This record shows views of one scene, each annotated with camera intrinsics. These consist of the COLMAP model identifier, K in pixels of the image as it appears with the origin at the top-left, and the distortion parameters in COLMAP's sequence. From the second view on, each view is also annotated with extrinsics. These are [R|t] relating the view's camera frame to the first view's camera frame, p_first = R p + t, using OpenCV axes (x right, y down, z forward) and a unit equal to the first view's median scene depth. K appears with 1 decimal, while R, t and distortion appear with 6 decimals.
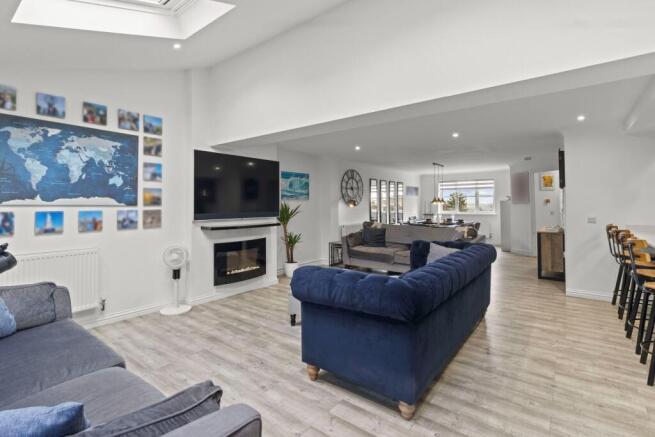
lens RADIAL K [[309.8, 0, 332.2], [0, 309.8, 211.9], [0, 0, 1]] dist [-0.001569, -0.000250]
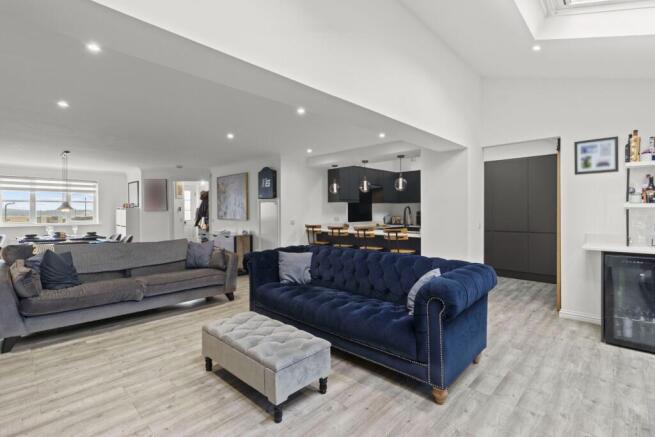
lens RADIAL K [[309.8, 0, 332.2], [0, 309.8, 211.9], [0, 0, 1]] dist [-0.001569, -0.000250]
pose [[0.102646, 0.008077, 0.994685, -0.373812], [0.021937, 0.999705, -0.010382, -0.002809], [-0.994476, 0.022886, 0.102438, 0.458241]]
